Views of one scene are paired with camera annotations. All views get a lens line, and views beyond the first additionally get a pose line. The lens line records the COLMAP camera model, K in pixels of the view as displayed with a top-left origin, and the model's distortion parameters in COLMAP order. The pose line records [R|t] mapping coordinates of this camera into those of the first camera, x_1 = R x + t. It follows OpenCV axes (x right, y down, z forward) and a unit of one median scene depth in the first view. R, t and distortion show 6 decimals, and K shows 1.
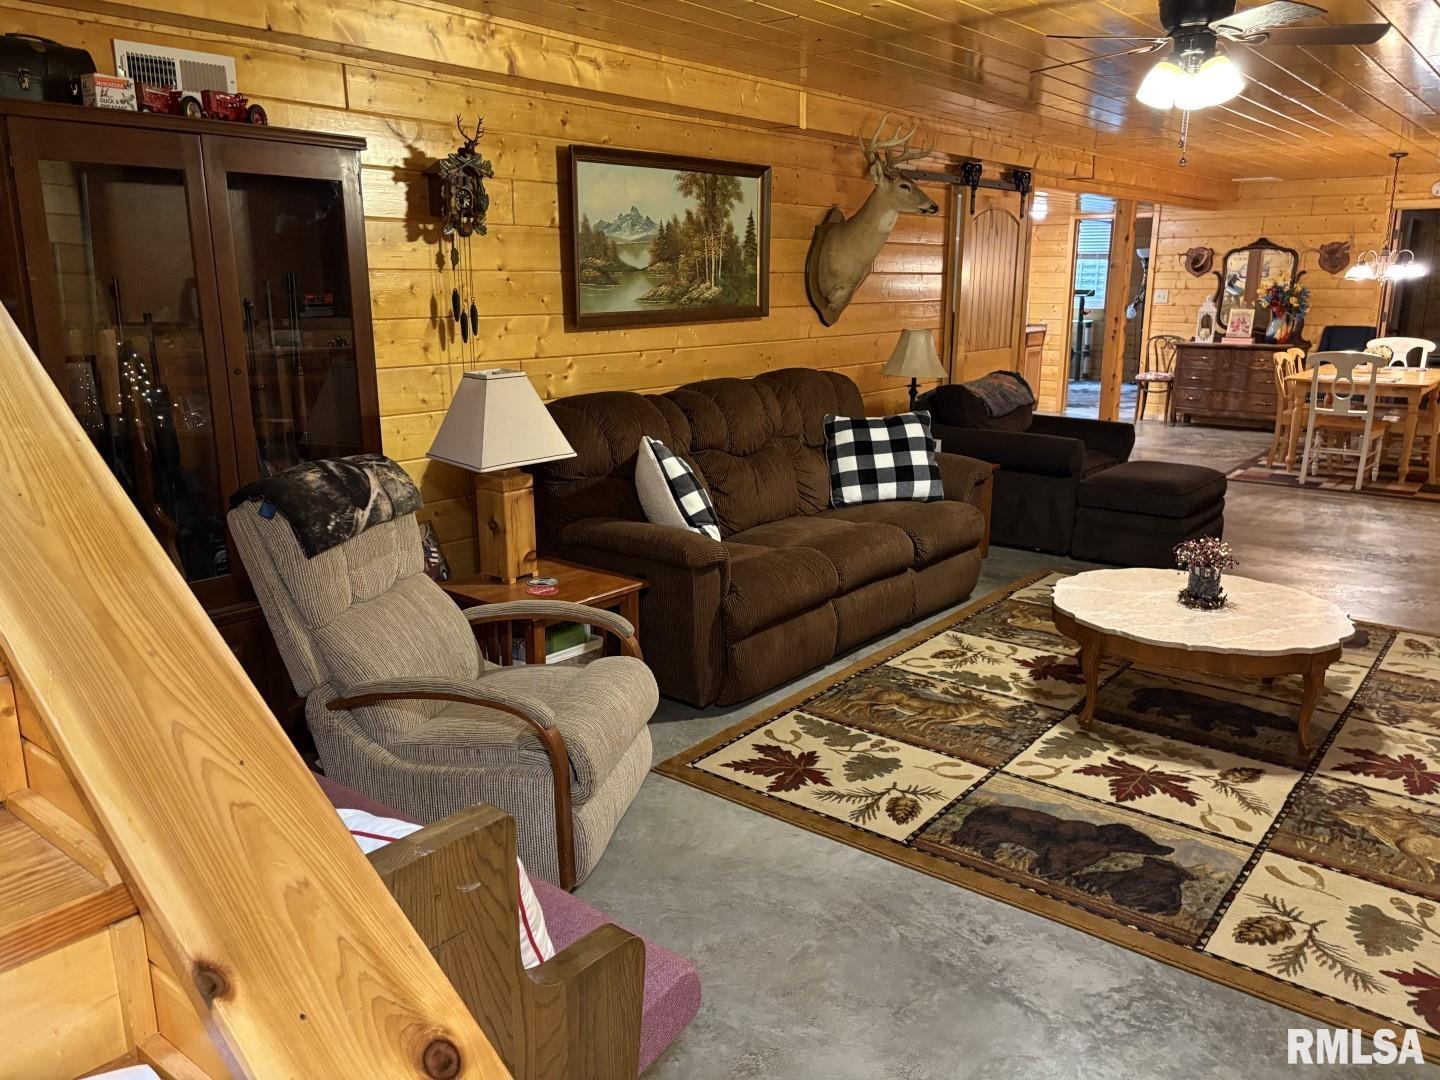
lens RADIAL K [[1084.1, 0, 727.3], [0, 1084.1, 537.7], [0, 0, 1]] dist [0.055762, -0.064757]
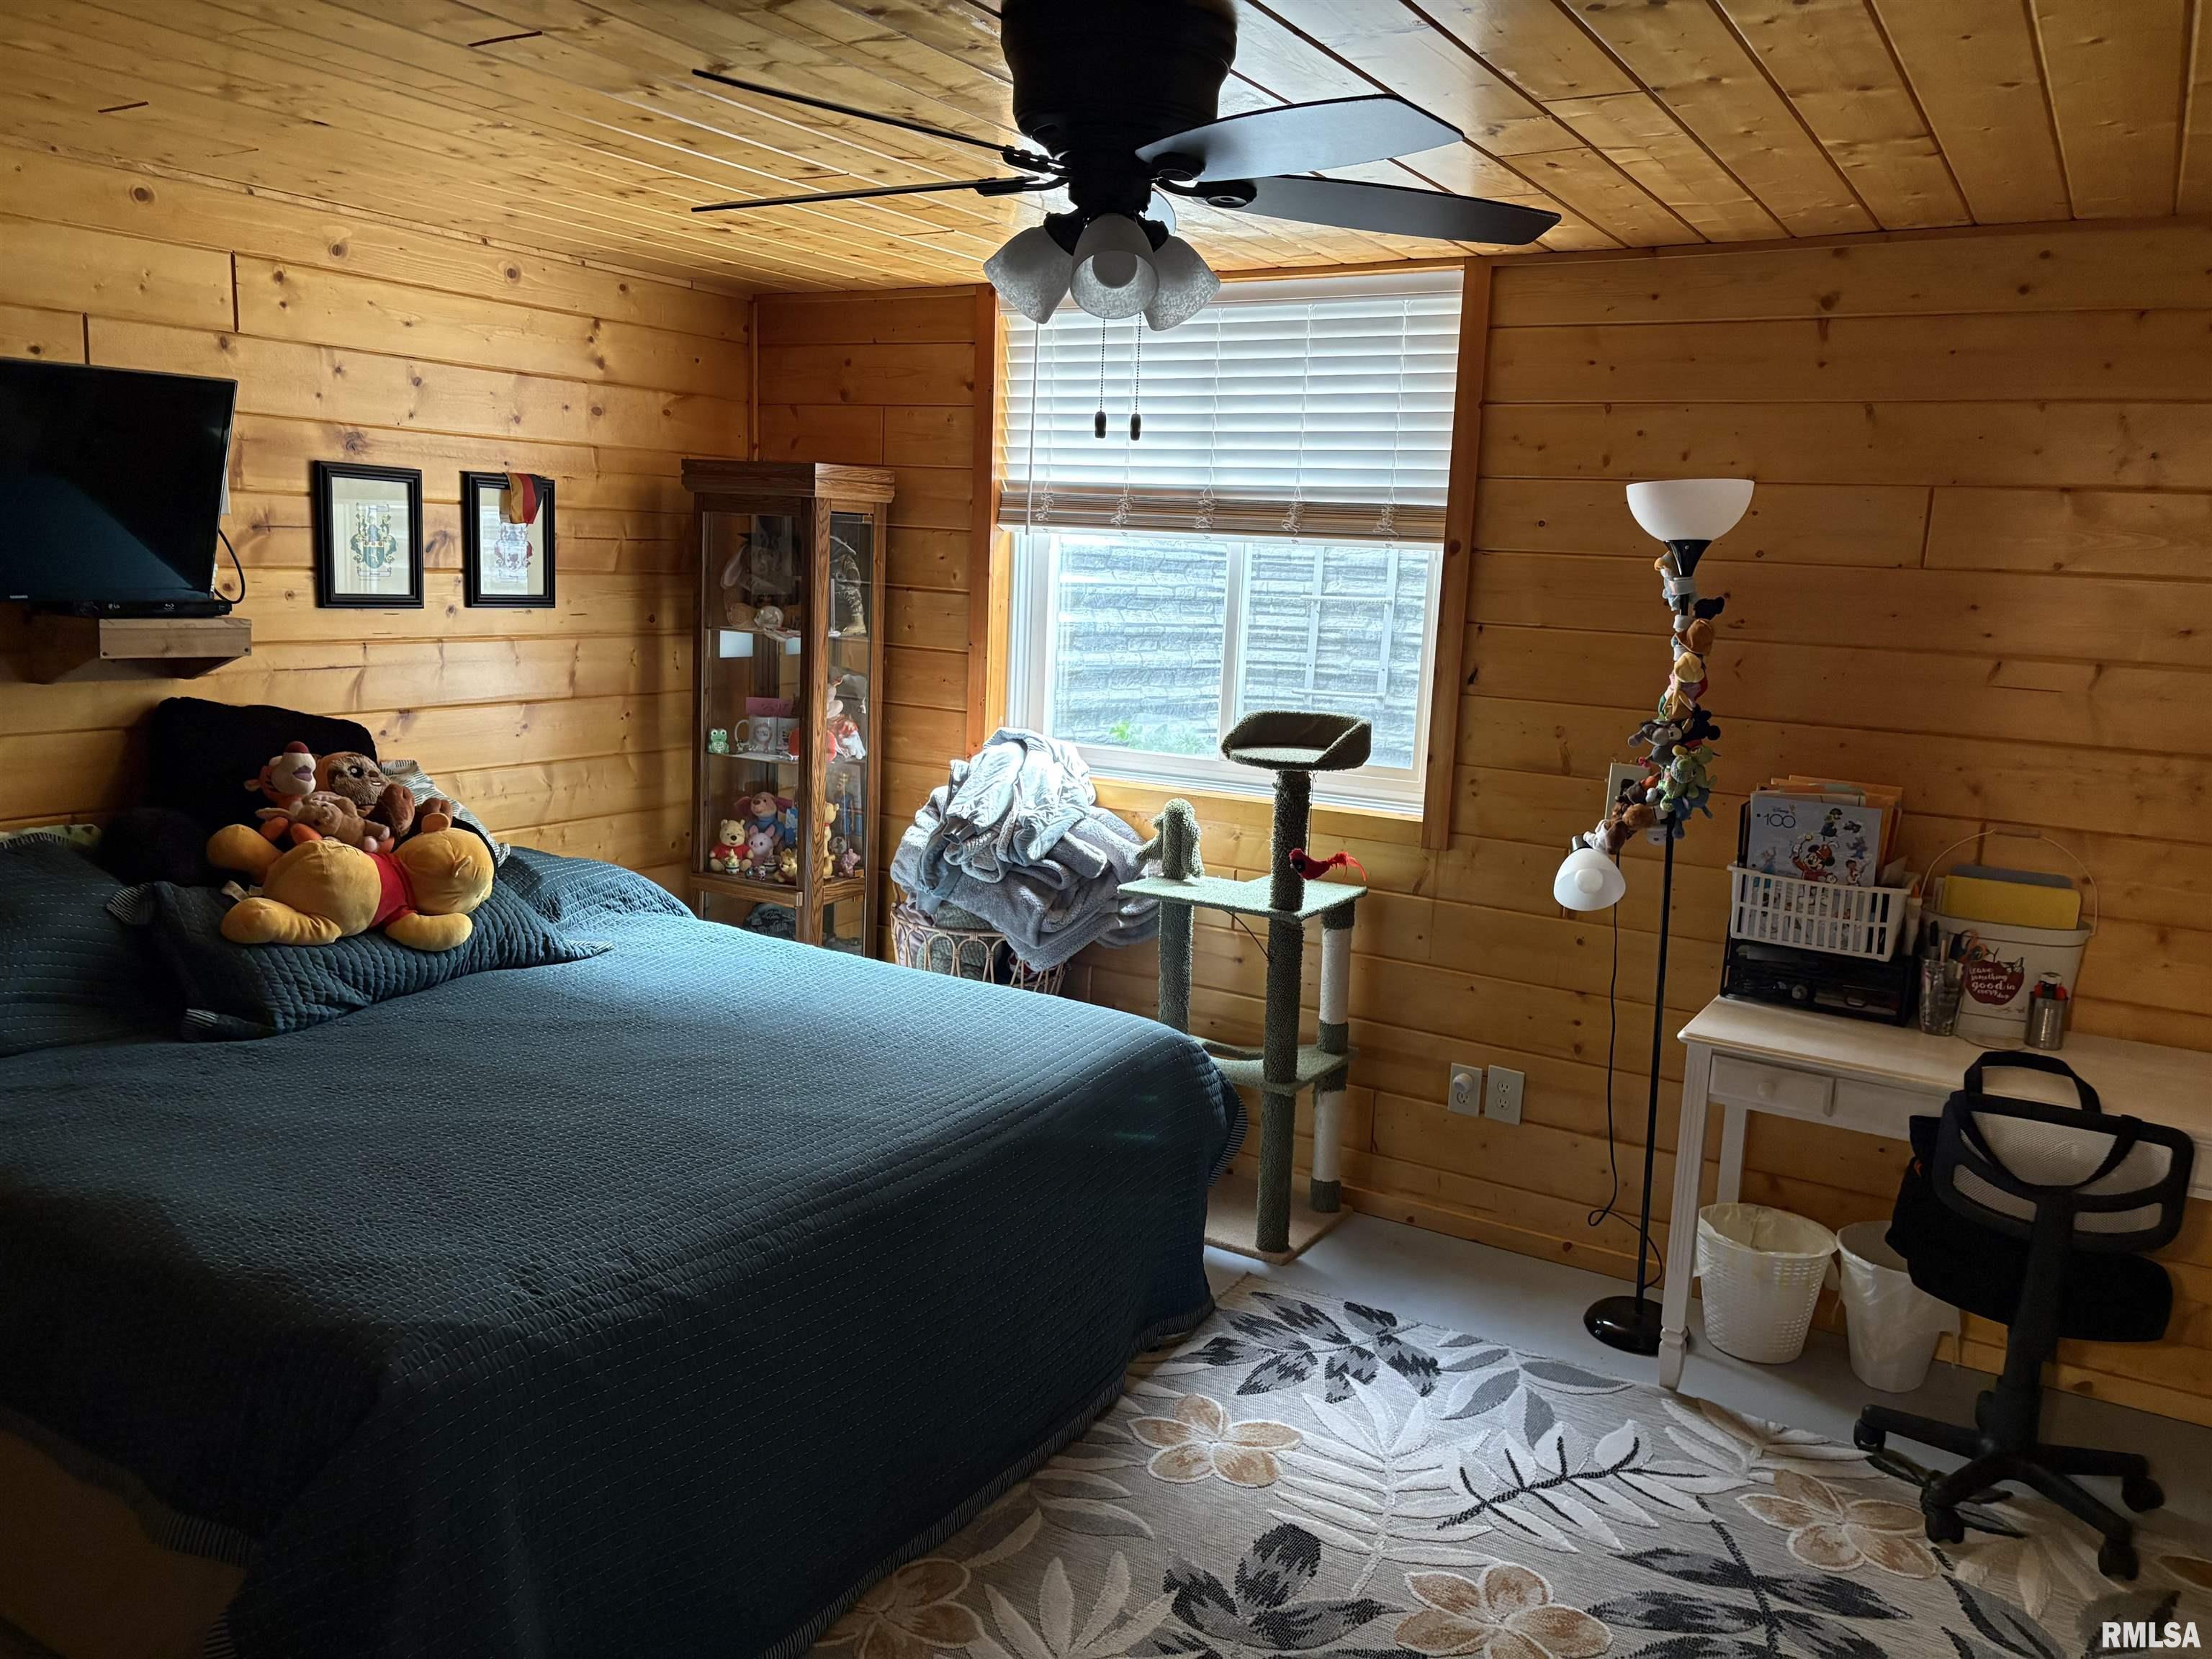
lens RADIAL K [[1665.3, 0, 1104.8], [0, 1665.3, 825.5], [0, 0, 1]] dist [0.055762, -0.064757]
pose [[0.990127, 0.011286, 0.139720, 0.390967], [-0.001296, 0.997448, -0.071386, -0.288117], [-0.140169, 0.070501, 0.987614, 1.129790]]
